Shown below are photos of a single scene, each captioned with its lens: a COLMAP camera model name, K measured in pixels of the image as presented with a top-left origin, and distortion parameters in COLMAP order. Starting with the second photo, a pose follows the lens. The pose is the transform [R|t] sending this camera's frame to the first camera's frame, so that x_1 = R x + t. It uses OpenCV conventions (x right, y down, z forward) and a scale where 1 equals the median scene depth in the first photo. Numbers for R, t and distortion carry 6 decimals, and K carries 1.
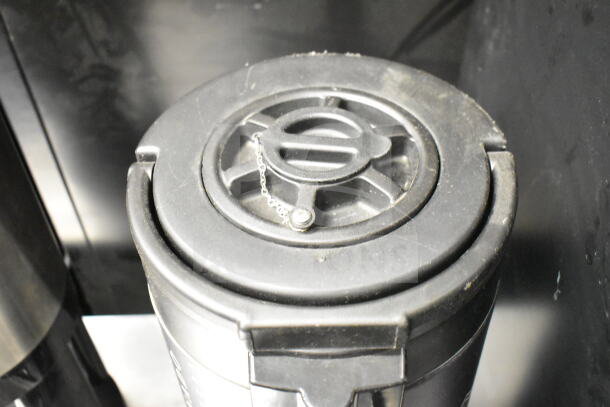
lens RADIAL K [[655.6, 0, 305.0], [0, 655.6, 203.5], [0, 0, 1]] dist [-0.020185, -0.022708]
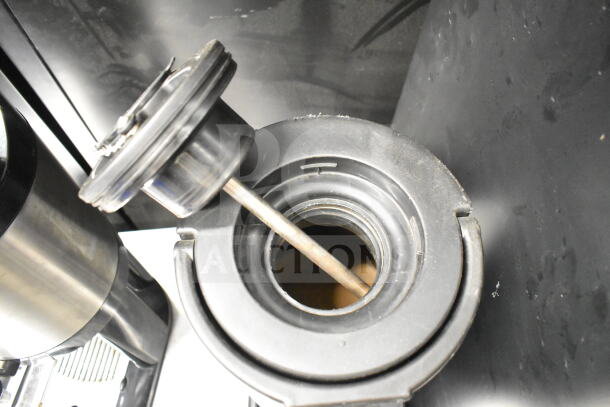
lens RADIAL K [[453.6, 0, 305.0], [0, 453.6, 203.5], [0, 0, 1]] dist [-0.018576, 0.001818]
pose [[0.995533, -0.061959, 0.071241, -0.073848], [0.040158, 0.960772, 0.274417, -0.337642], [-0.085449, -0.270330, 0.958968, 0.178433]]
